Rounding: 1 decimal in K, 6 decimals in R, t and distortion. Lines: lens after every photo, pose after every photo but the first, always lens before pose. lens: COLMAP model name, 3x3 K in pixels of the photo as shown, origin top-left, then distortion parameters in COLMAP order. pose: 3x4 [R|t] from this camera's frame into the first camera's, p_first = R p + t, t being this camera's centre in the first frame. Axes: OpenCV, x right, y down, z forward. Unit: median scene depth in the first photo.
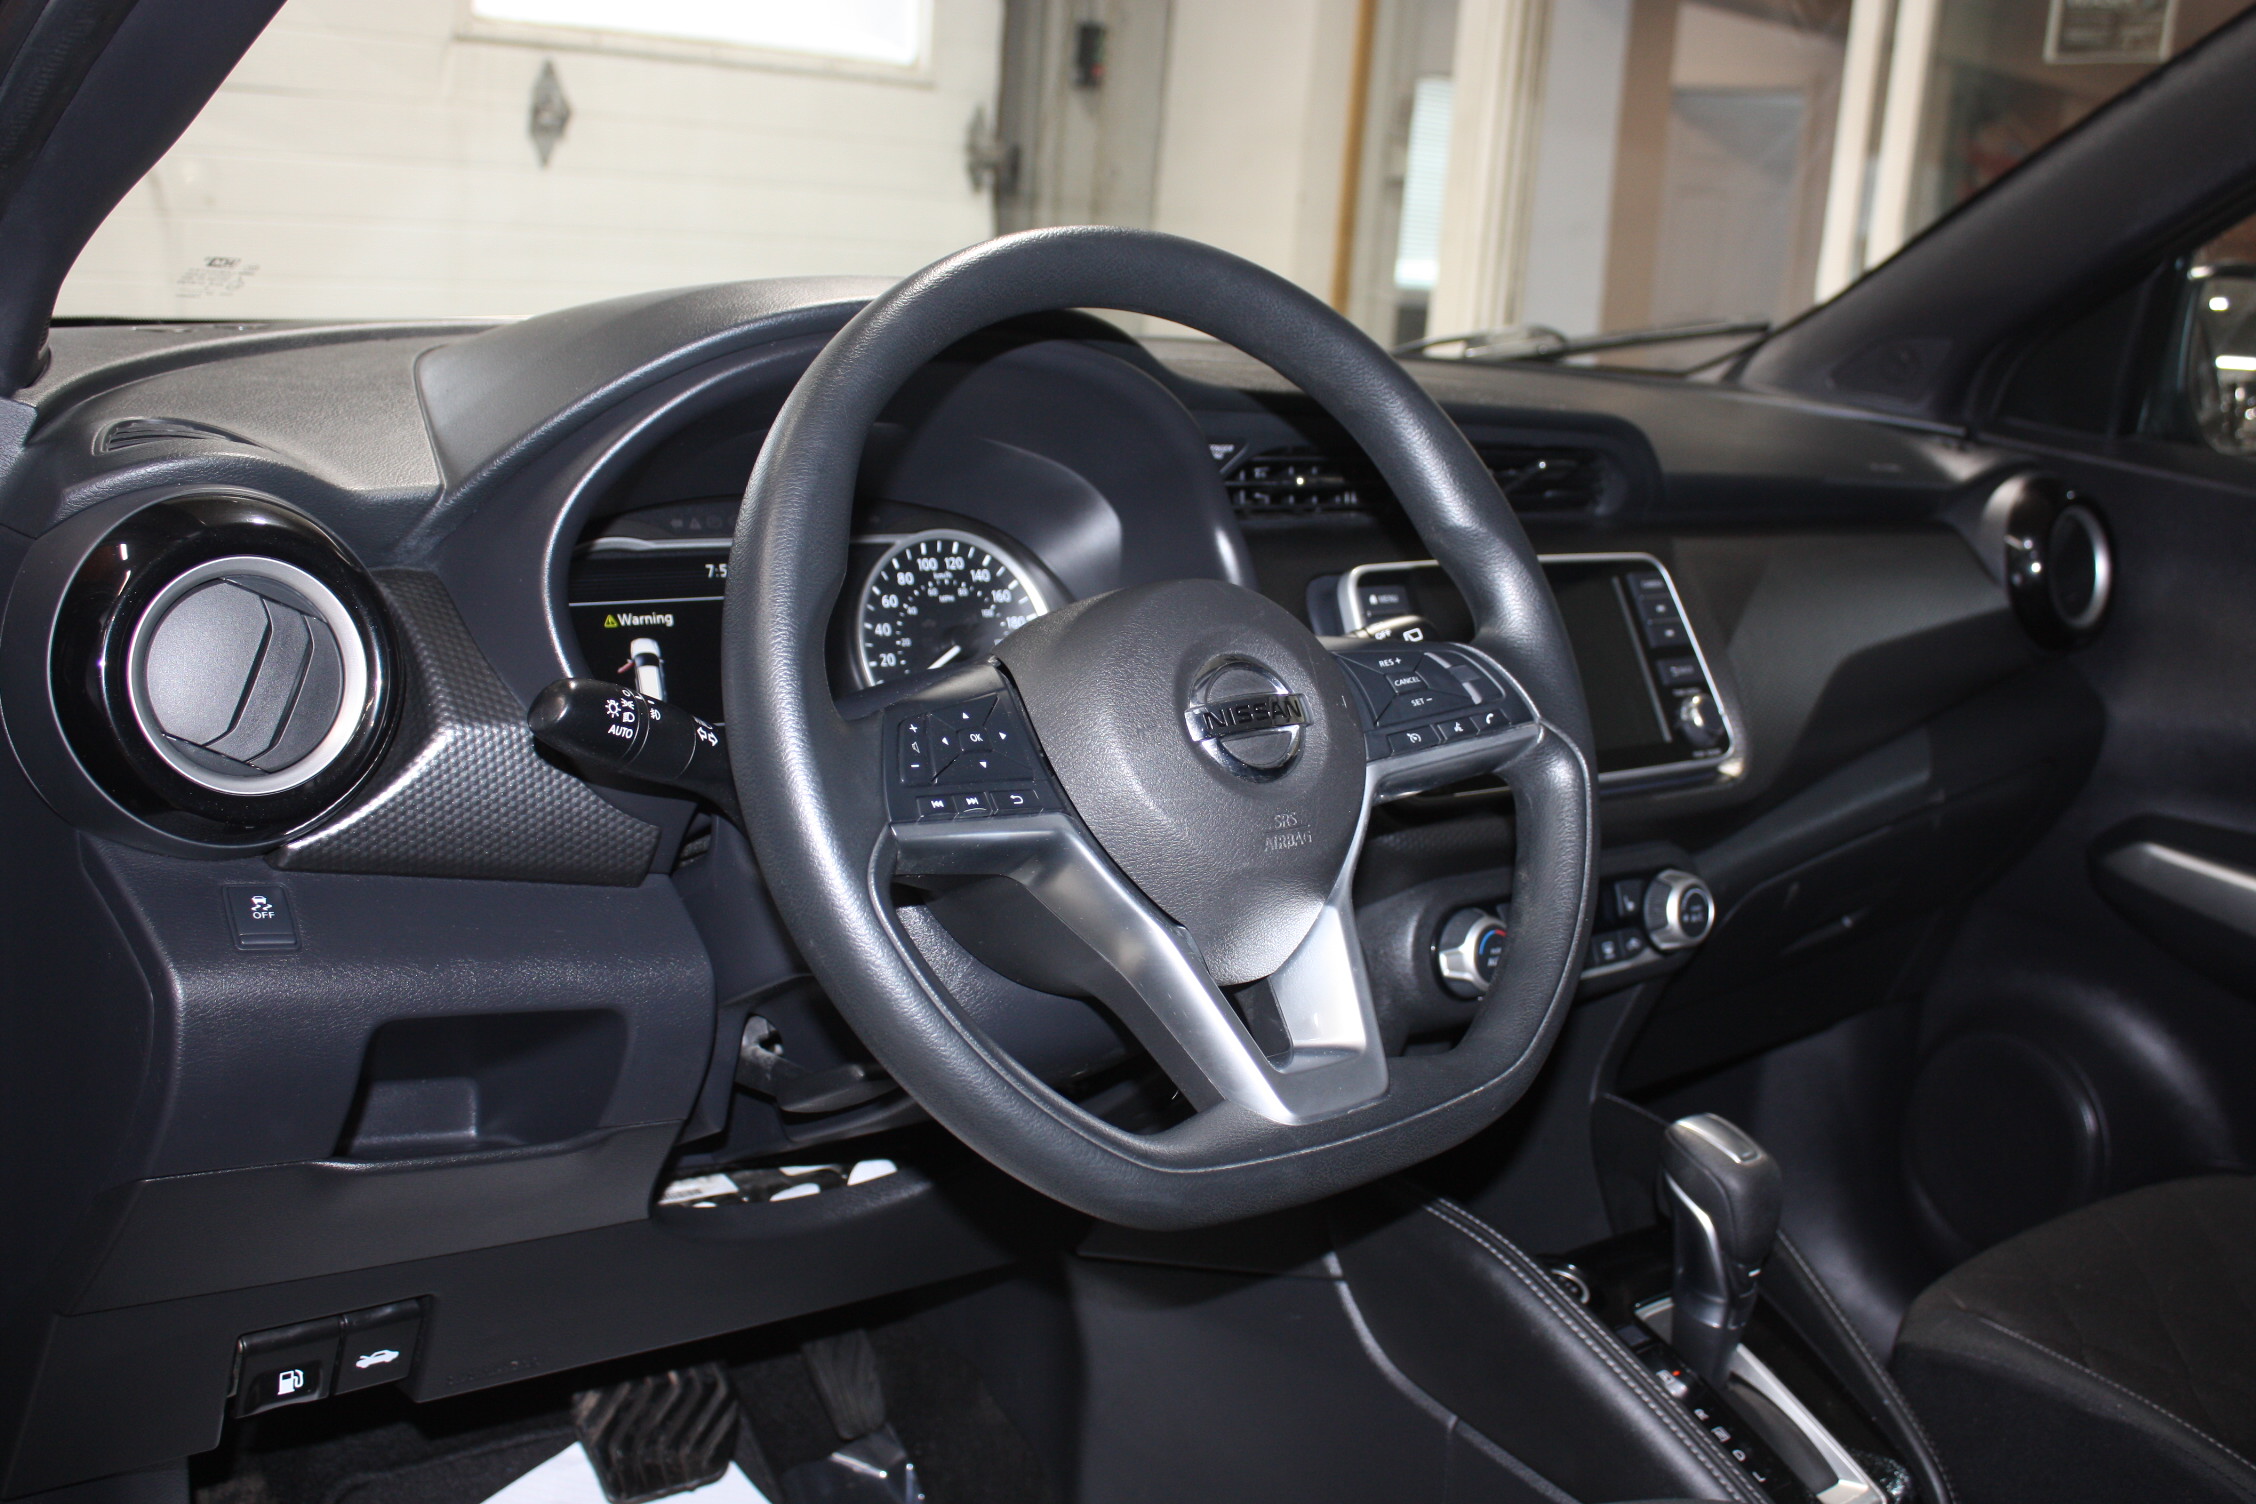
lens RADIAL K [[2281.0, 0, 1129.2], [0, 2281.0, 748.5], [0, 0, 1]] dist [-0.117173, 0.000000]
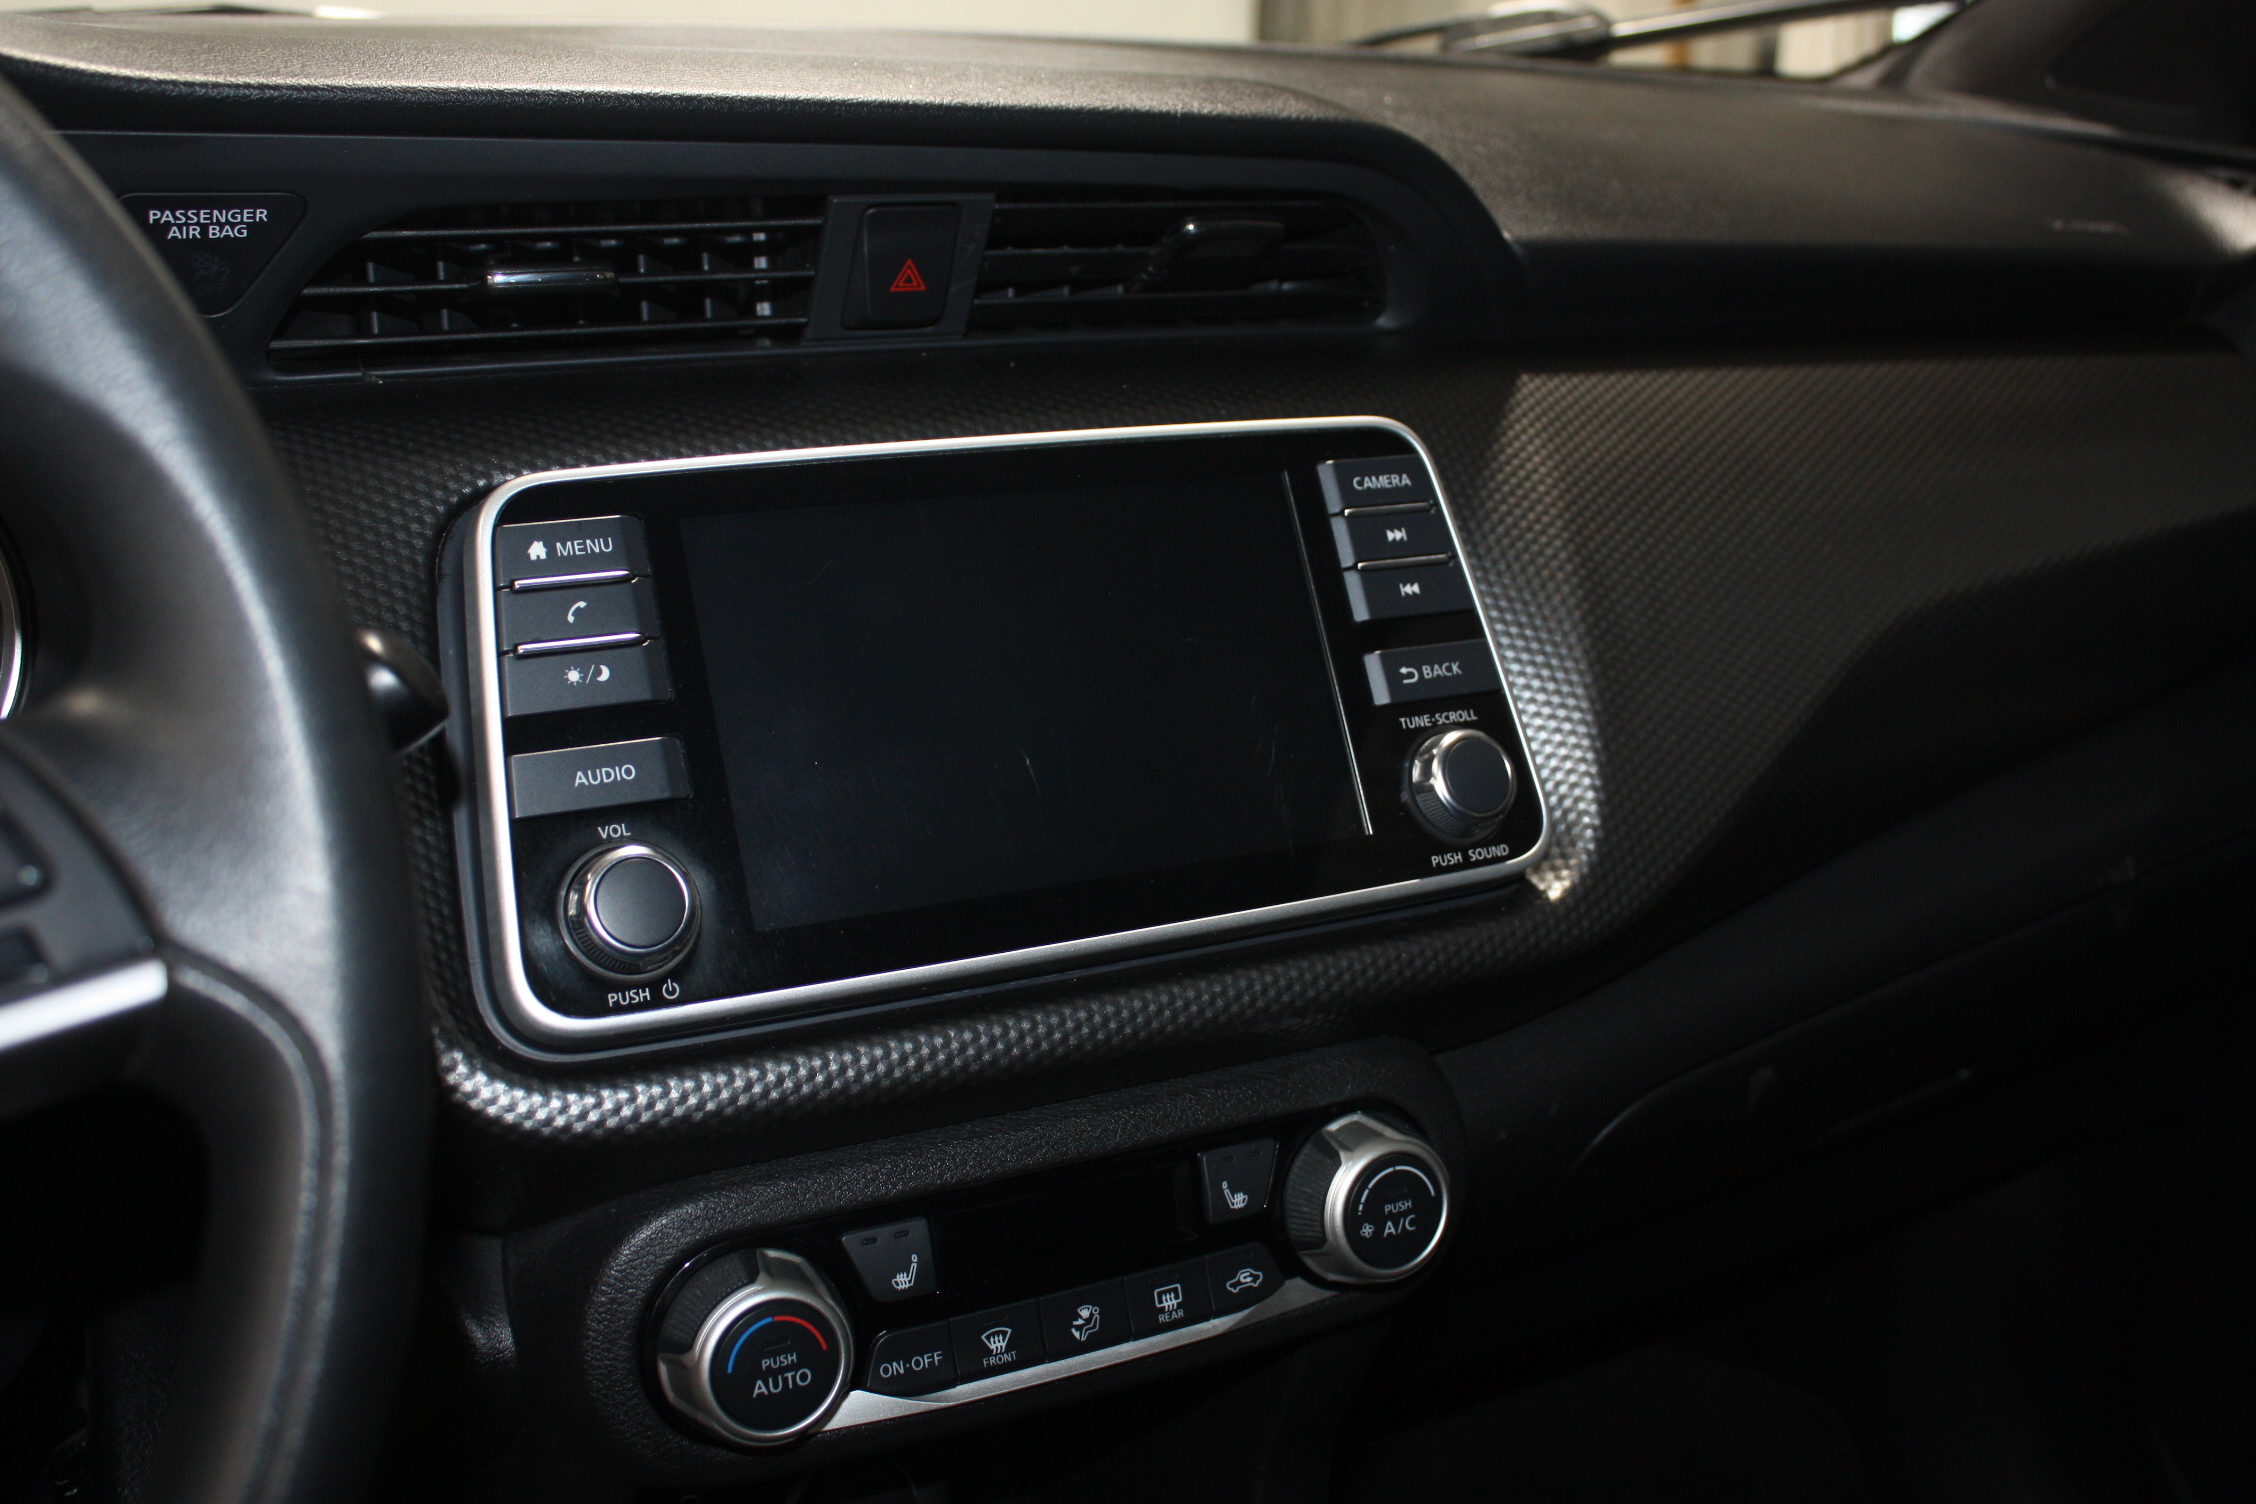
lens RADIAL K [[2281.0, 0, 1126.6], [0, 2281.0, 755.6], [0, 0, 1]] dist [-0.117173, 0.000000]
pose [[0.978621, 0.024681, -0.204187, 0.282600], [-0.004301, 0.995012, 0.099658, -0.064543], [0.205628, -0.096649, 0.973846, 0.538900]]
